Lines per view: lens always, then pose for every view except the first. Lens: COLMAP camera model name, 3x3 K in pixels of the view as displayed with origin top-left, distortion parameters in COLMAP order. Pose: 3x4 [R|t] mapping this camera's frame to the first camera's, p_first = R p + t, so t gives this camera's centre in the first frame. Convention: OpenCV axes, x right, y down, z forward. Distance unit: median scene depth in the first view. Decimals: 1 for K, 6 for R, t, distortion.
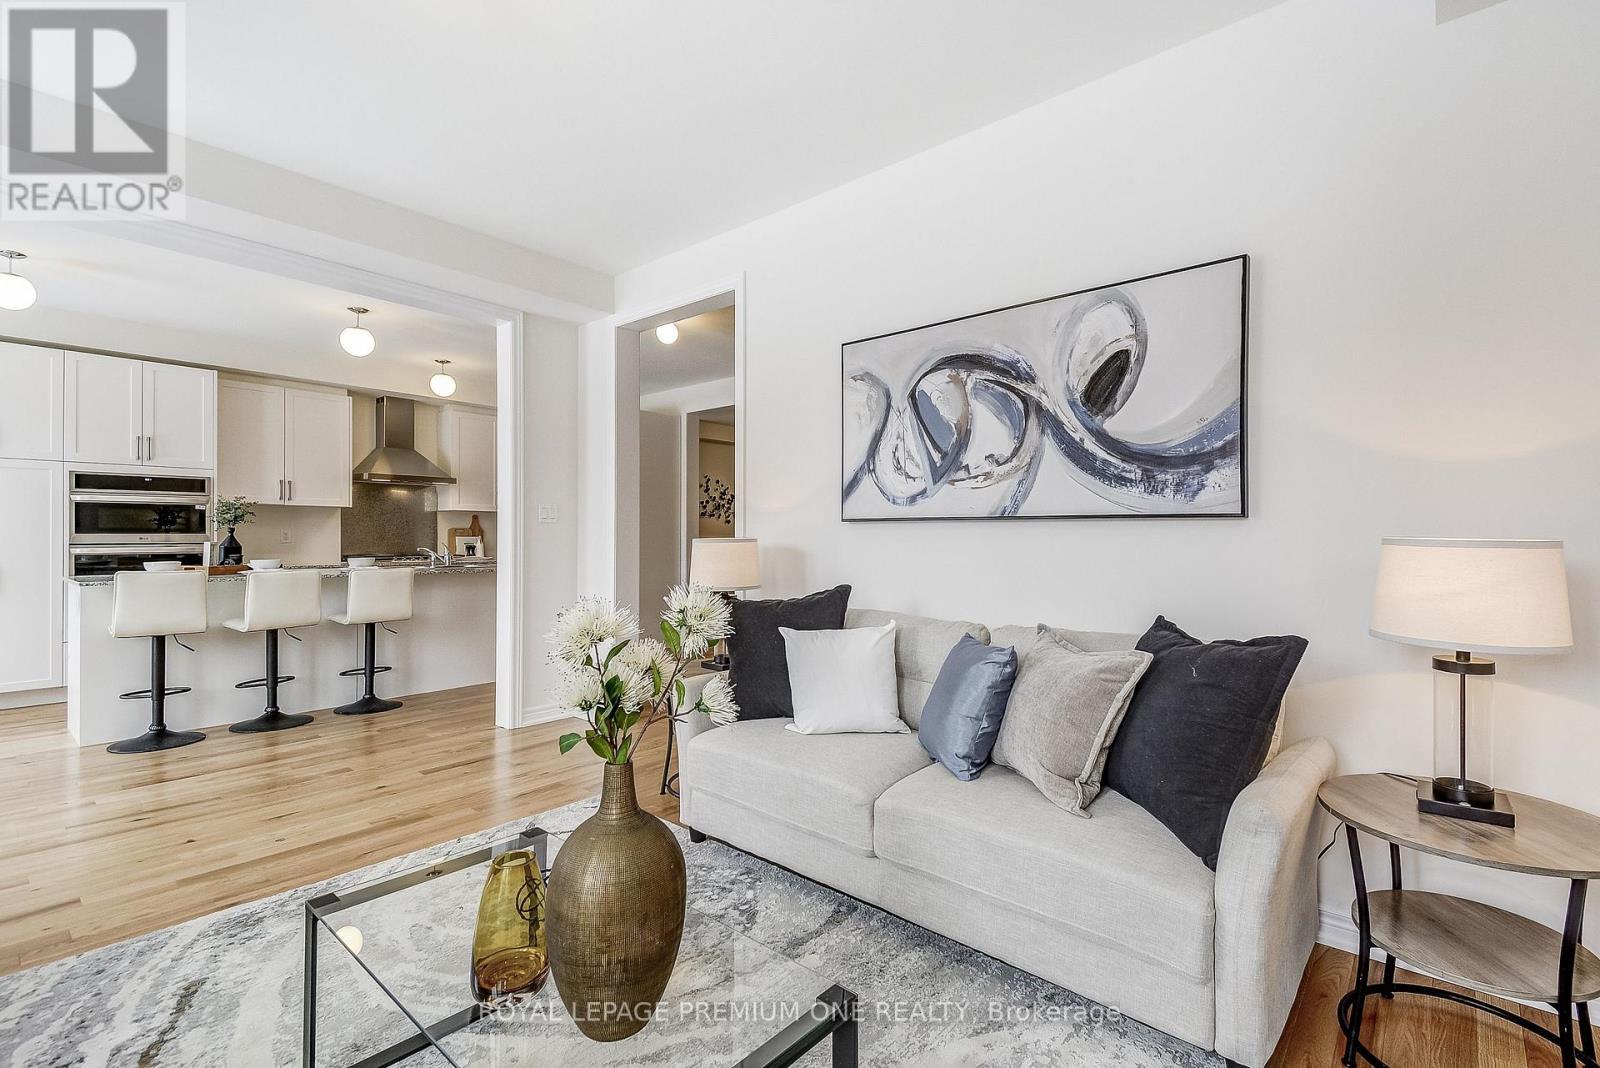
lens RADIAL K [[712.6, 0, 815.4], [0, 712.6, 530.5], [0, 0, 1]] dist [0.041121, -0.019386]
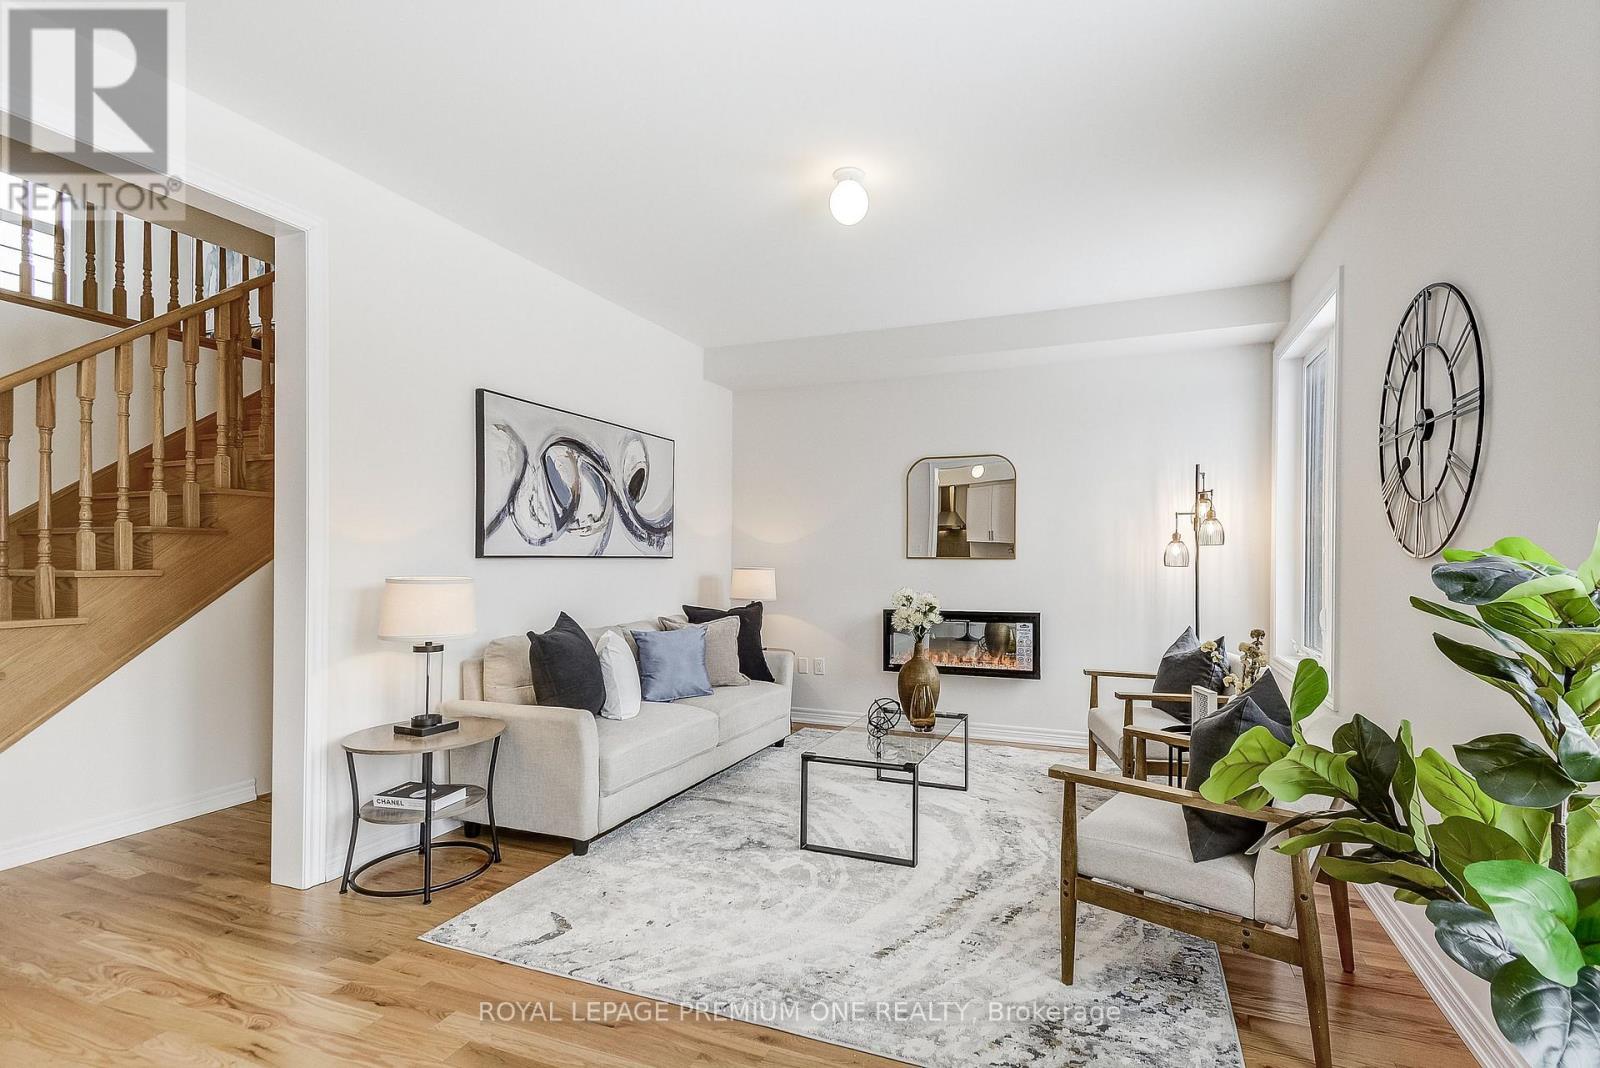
lens RADIAL K [[735.5, 0, 859.2], [0, 735.5, 560.1], [0, 0, 1]] dist [0.027860, -0.000021]
pose [[-0.356705, -0.010710, 0.934156, -1.131537], [-0.015166, 0.999869, 0.005672, -0.023175], [-0.934094, -0.012144, -0.356821, 0.836683]]
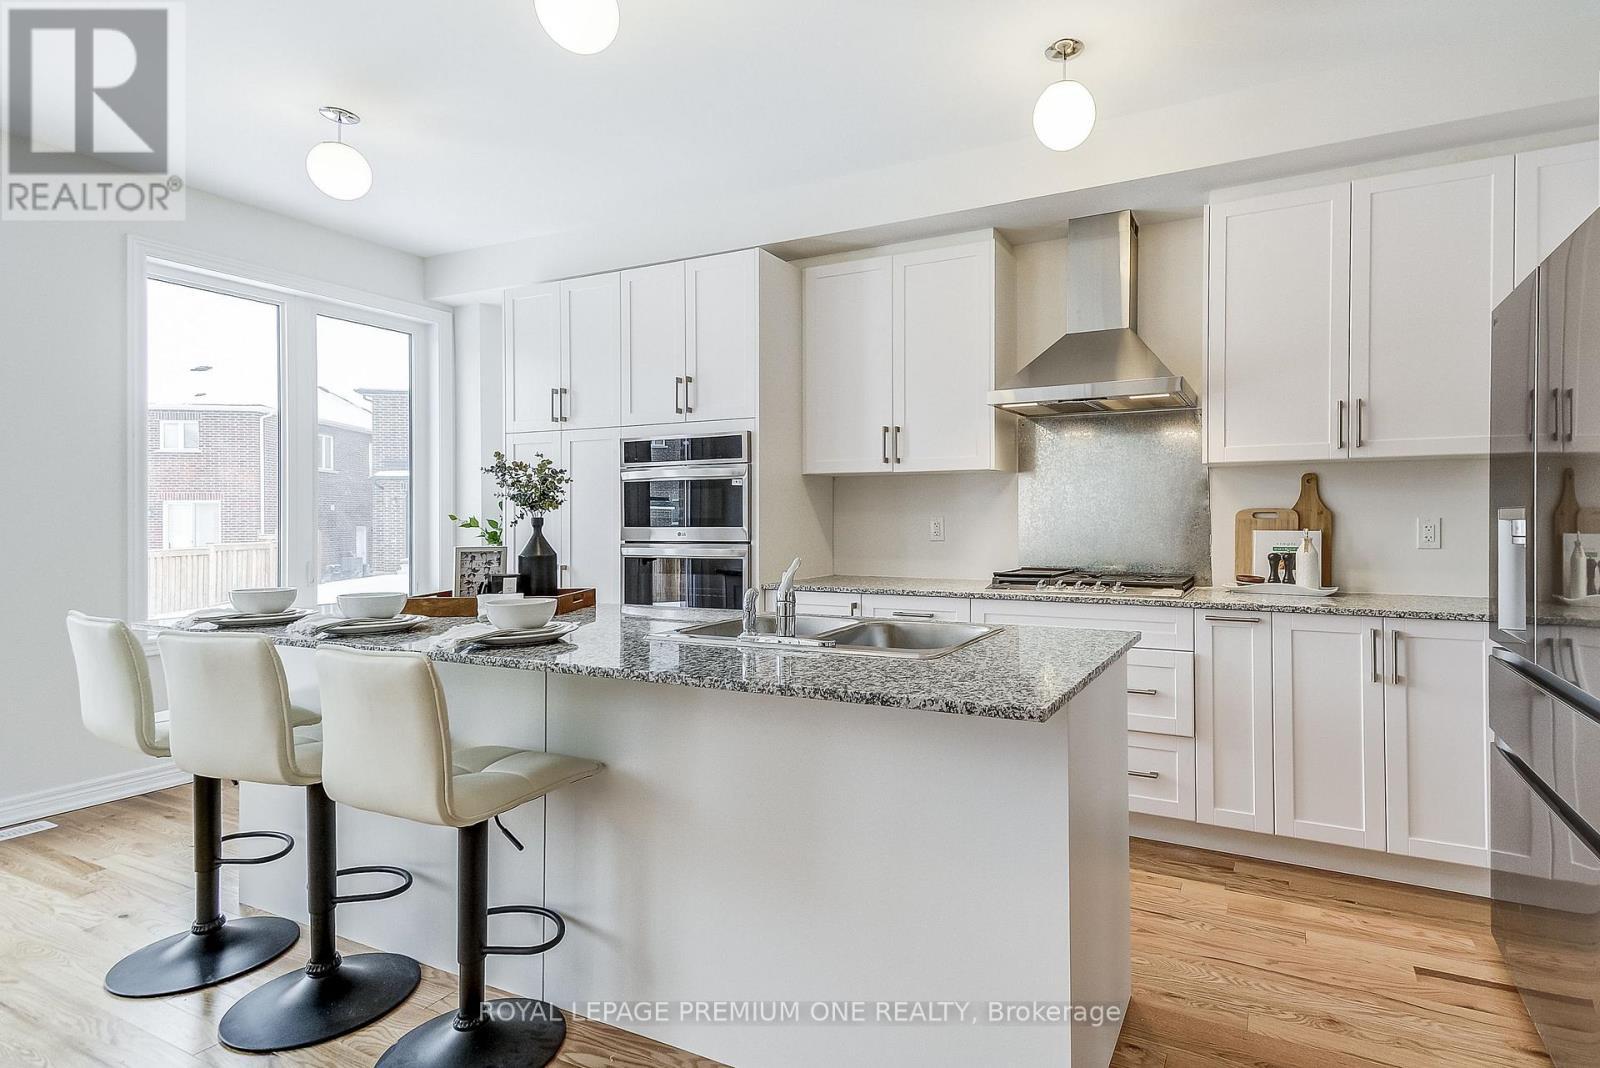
lens RADIAL K [[788.1, 0, 921.3], [0, 788.1, 517.9], [0, 0, 1]] dist [0.049303, -0.021988]
pose [[0.271019, -0.002682, -0.962570, -0.298705], [0.012210, 0.999925, 0.000652, -0.002228], [0.962497, -0.011930, 0.271031, 1.644496]]
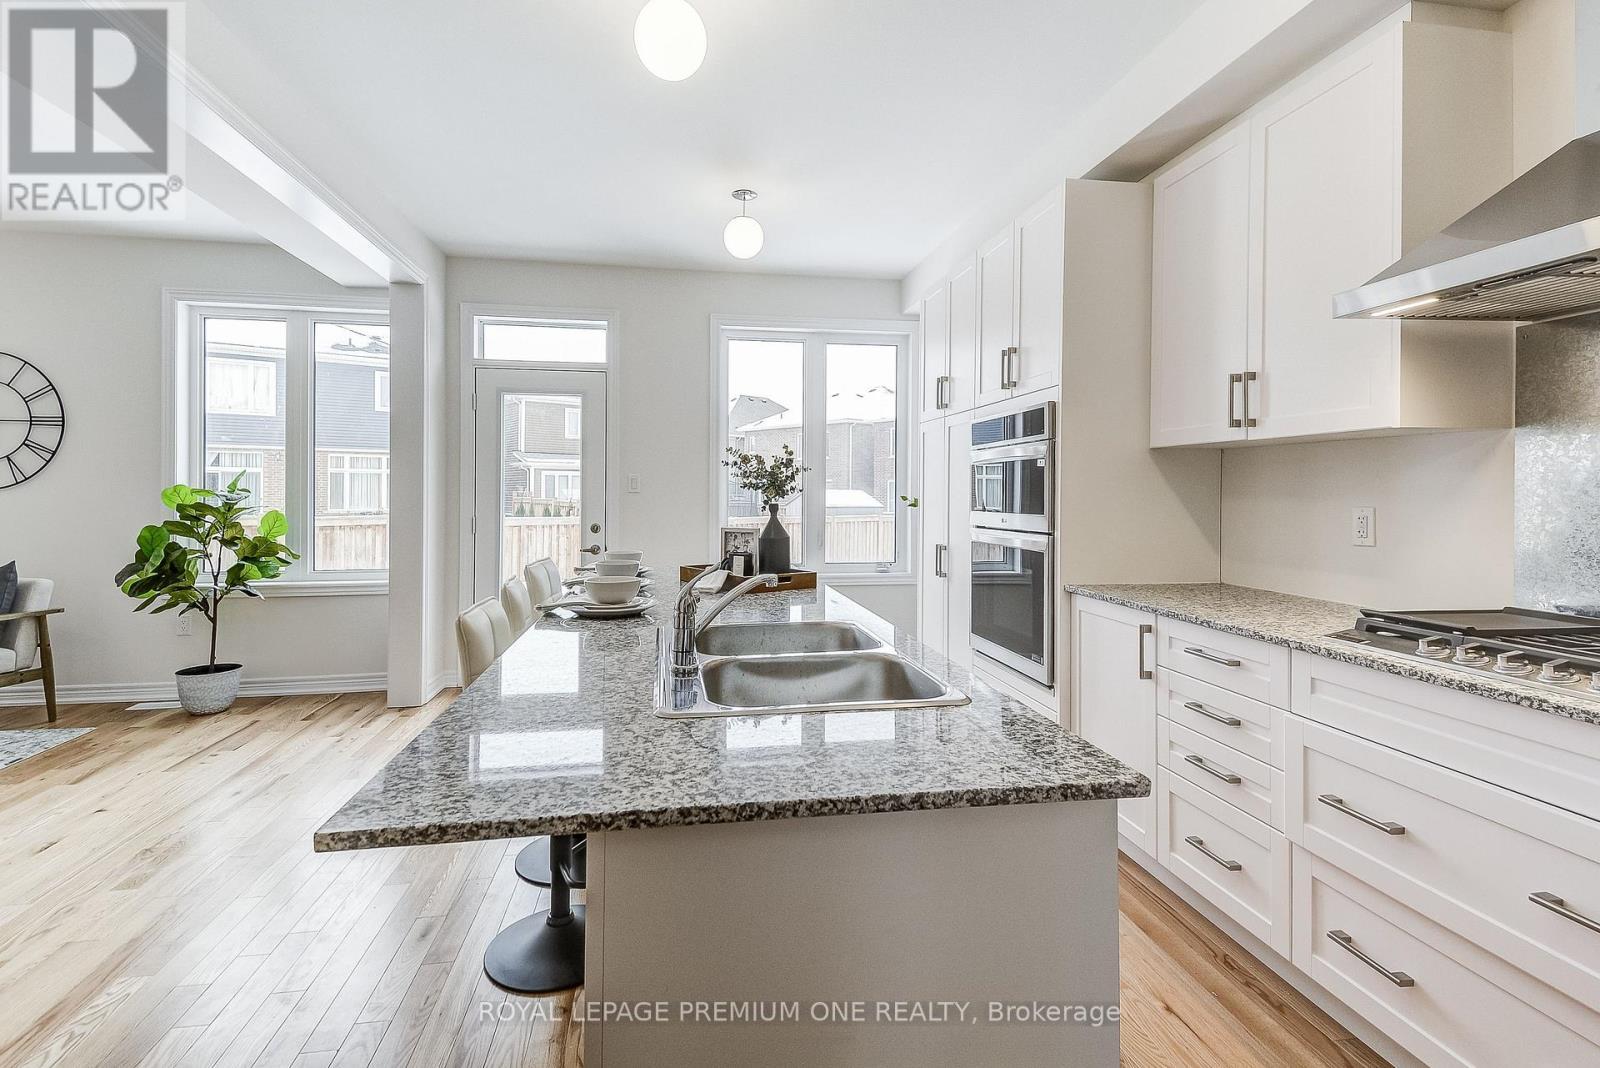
lens RADIAL K [[752.9, 0, 795.5], [0, 752.9, 495.7], [0, 0, 1]] dist [0.048789, -0.024466]
pose [[-0.648118, 0.000208, -0.761540, -0.552636], [0.003157, 0.999992, -0.002413, -0.013612], [0.761533, -0.003968, -0.648114, 2.058971]]
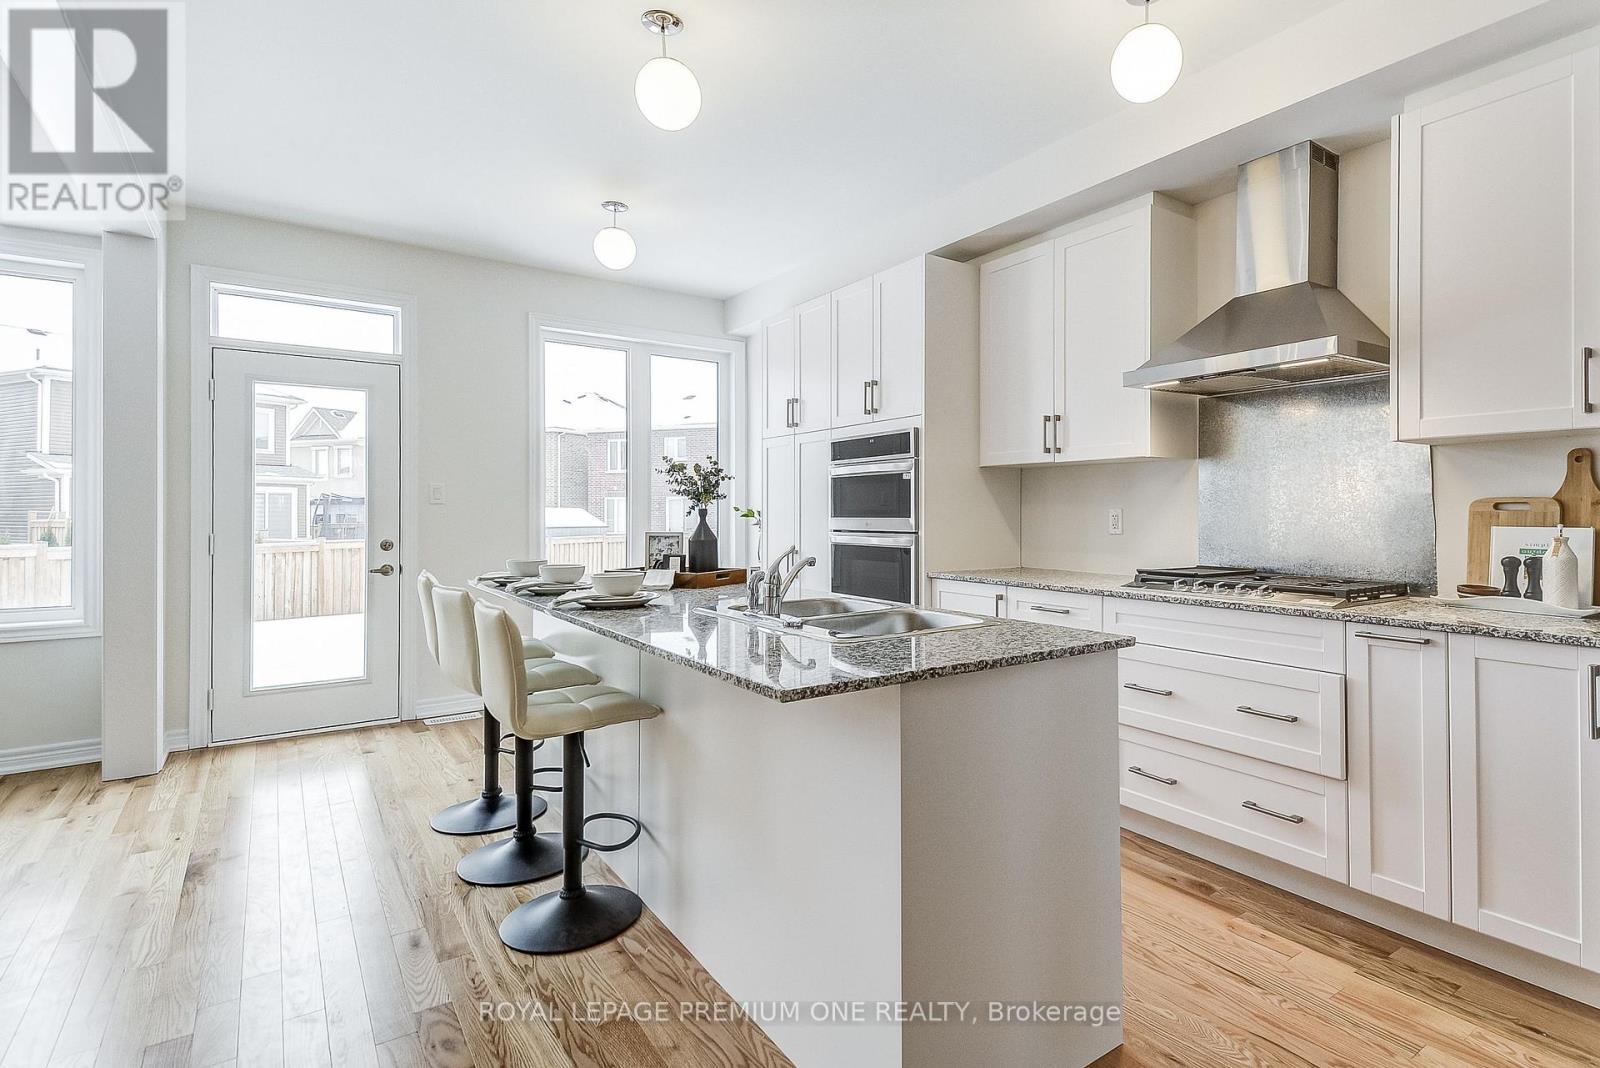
lens RADIAL K [[796.8, 0, 895.1], [0, 796.8, 507.4], [0, 0, 1]] dist [0.051540, -0.028216]
pose [[-0.215293, -0.006529, -0.976528, -0.267957], [0.009850, 0.999912, -0.008857, 0.002640], [0.976500, -0.011526, -0.215210, 1.934601]]
